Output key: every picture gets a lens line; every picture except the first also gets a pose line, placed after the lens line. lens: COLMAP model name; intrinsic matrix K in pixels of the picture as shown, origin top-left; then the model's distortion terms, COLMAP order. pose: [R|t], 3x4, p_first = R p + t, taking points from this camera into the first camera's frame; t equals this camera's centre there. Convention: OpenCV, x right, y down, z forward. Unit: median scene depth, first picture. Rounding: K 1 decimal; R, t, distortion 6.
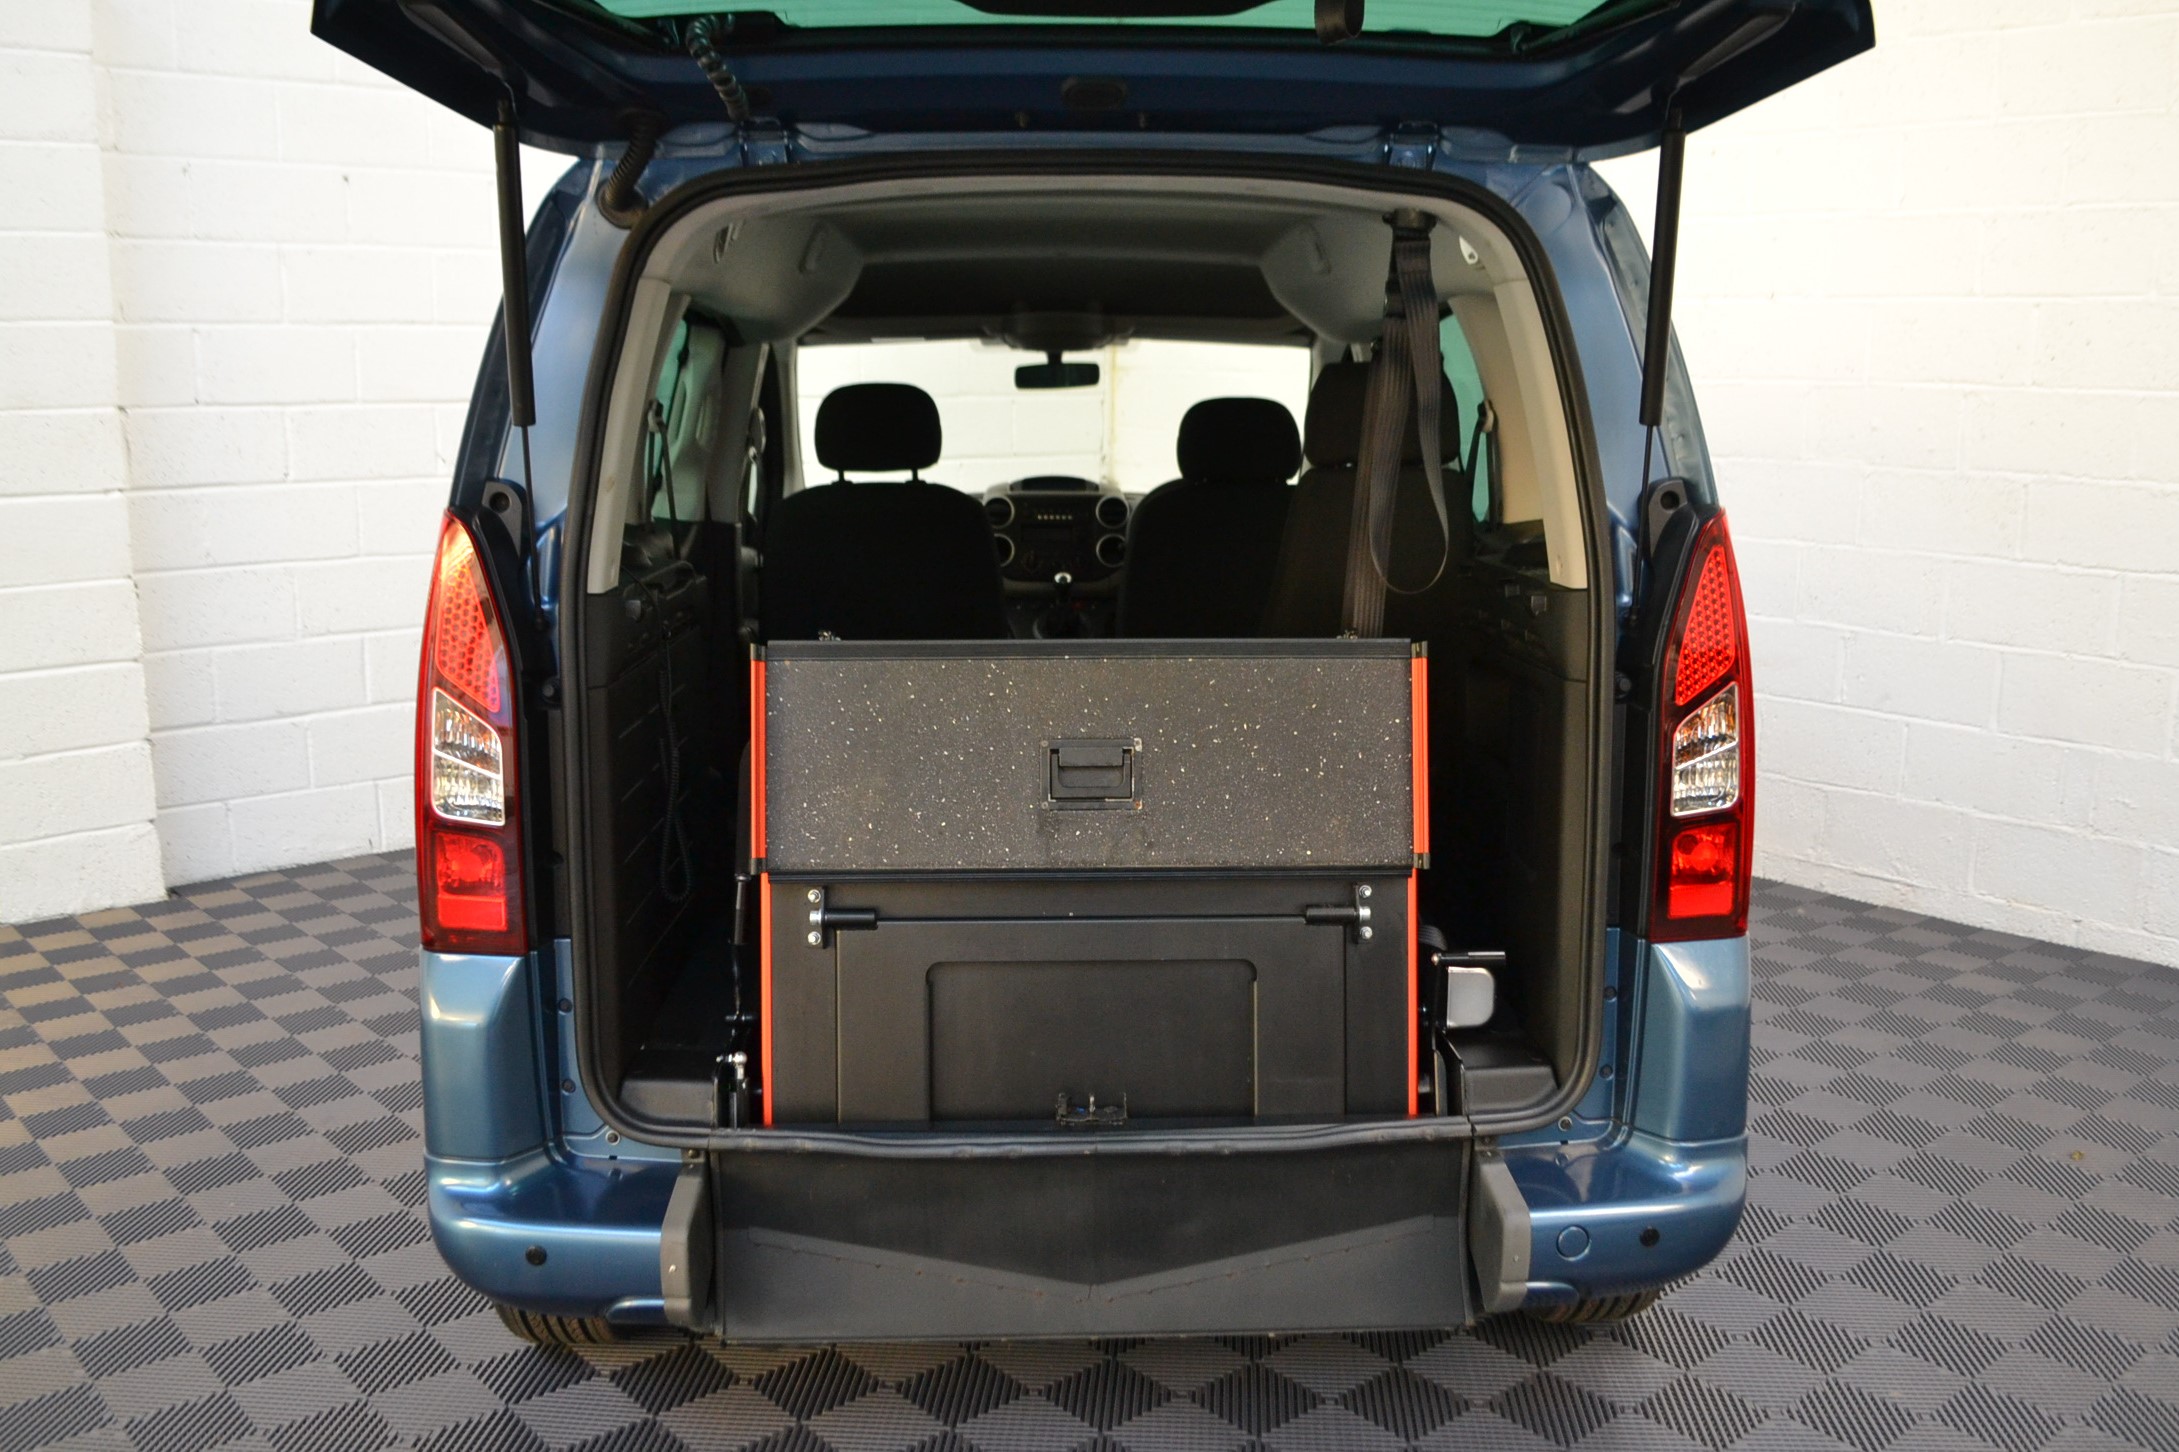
lens RADIAL K [[1867.2, 0, 1096.9], [0, 1867.2, 735.8], [0, 0, 1]] dist [-0.071107, 0.002355]
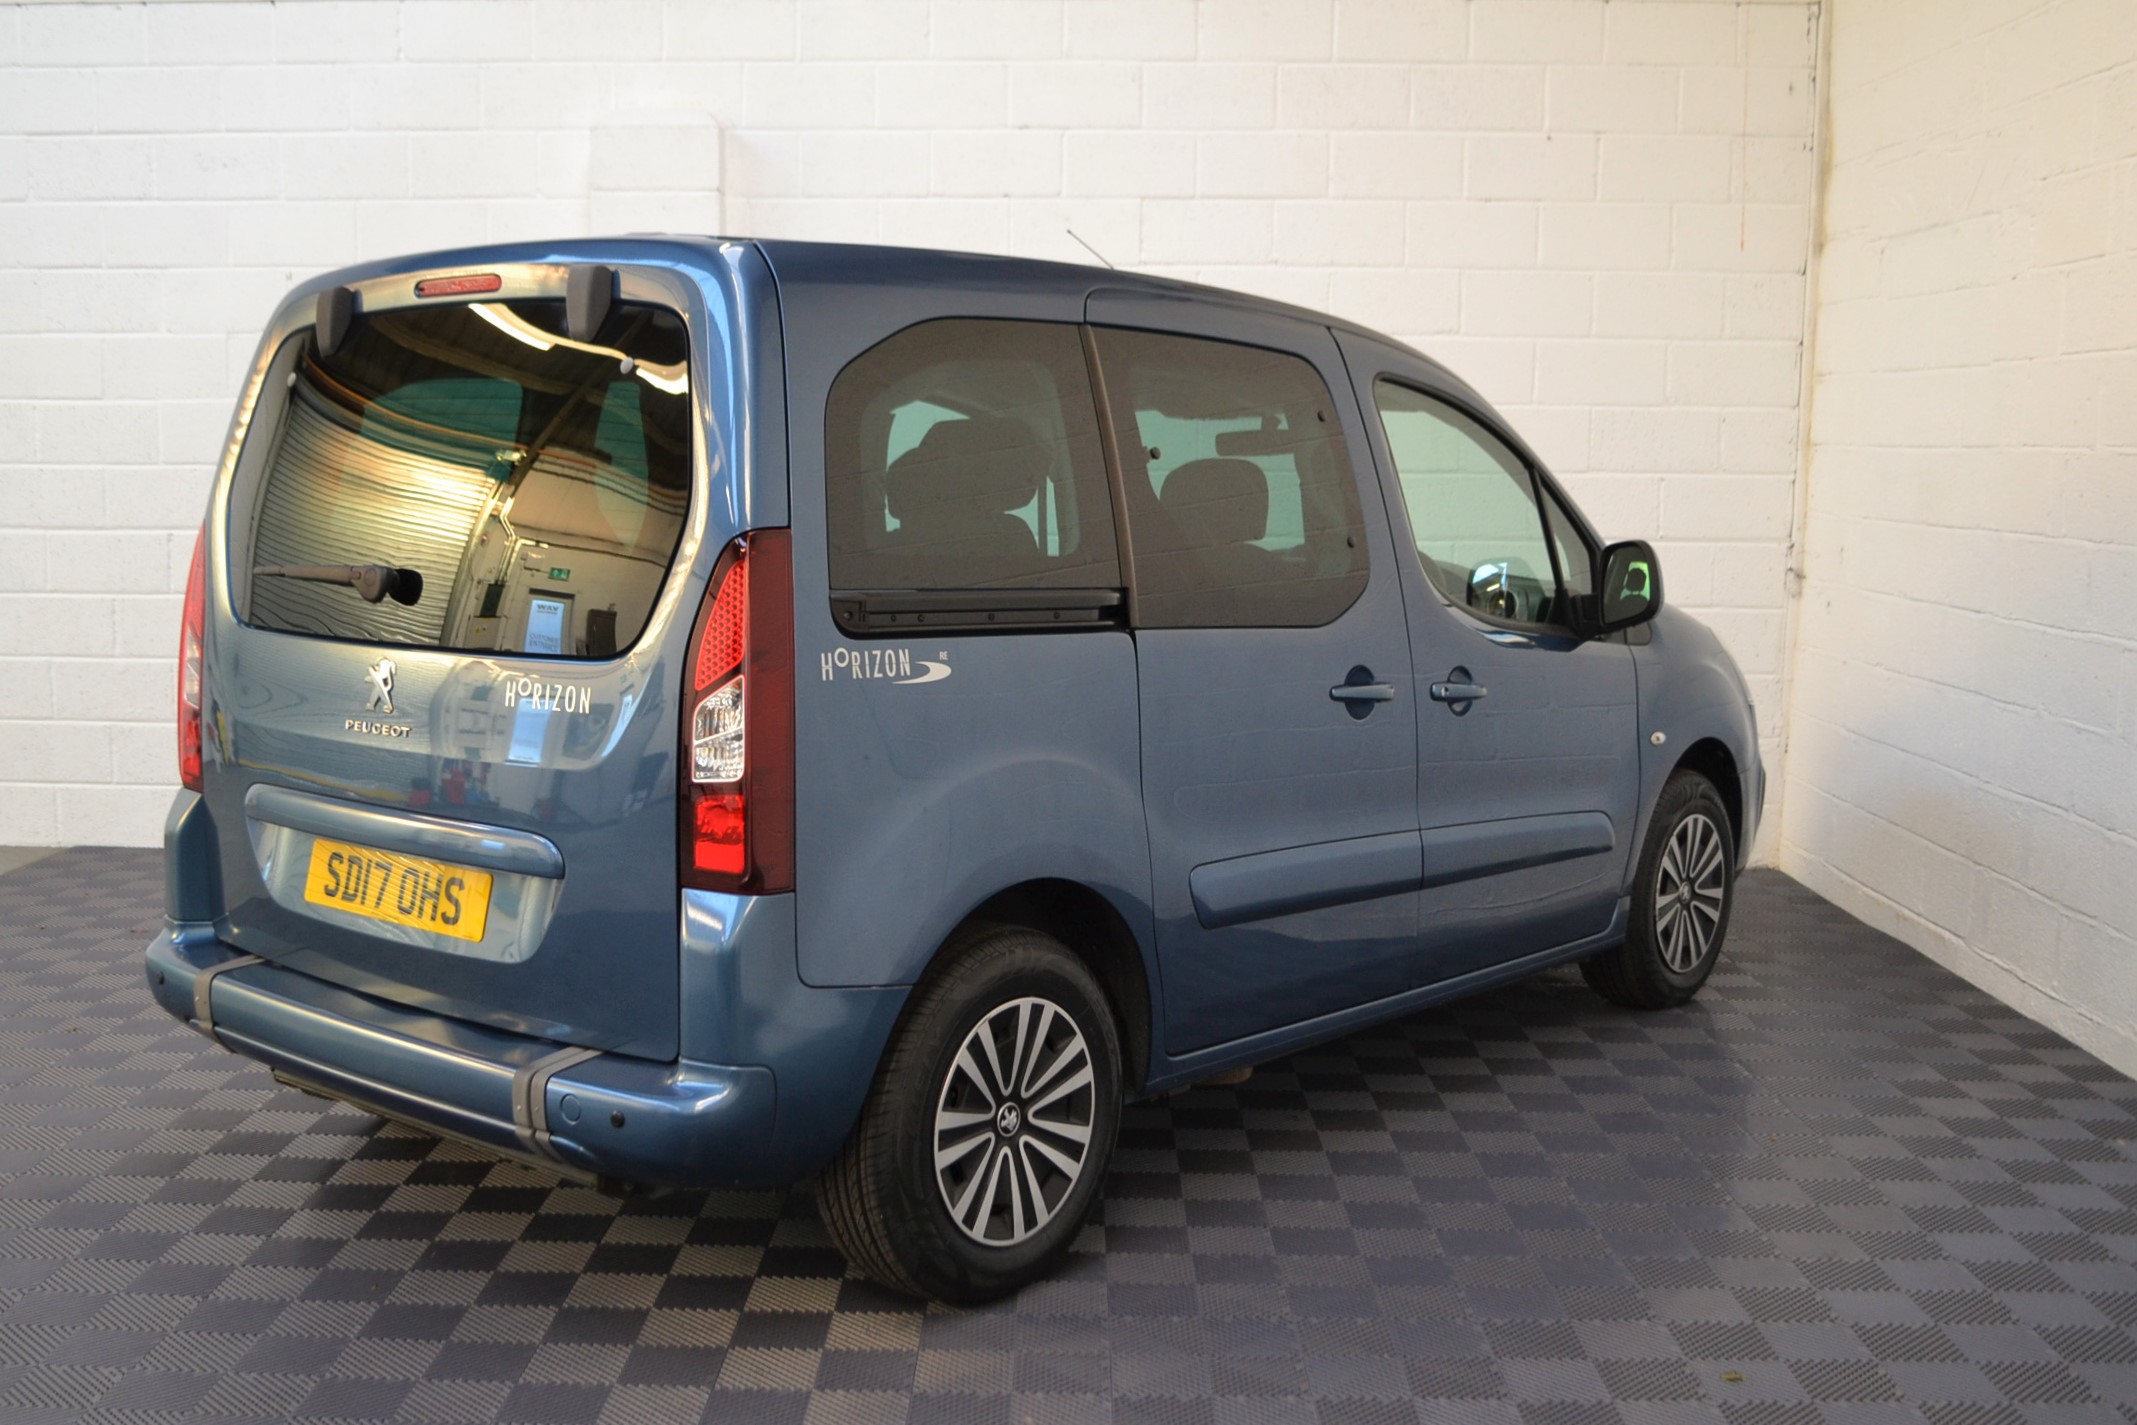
lens RADIAL K [[2193.2, 0, 1066.3], [0, 2193.2, 720.5], [0, 0, 1]] dist [-0.061846, 0.006598]
pose [[0.747939, 0.080359, -0.658885, 0.848238], [-0.130816, 0.991022, -0.027629, 0.007028], [0.650749, 0.106858, 0.751736, 0.047980]]
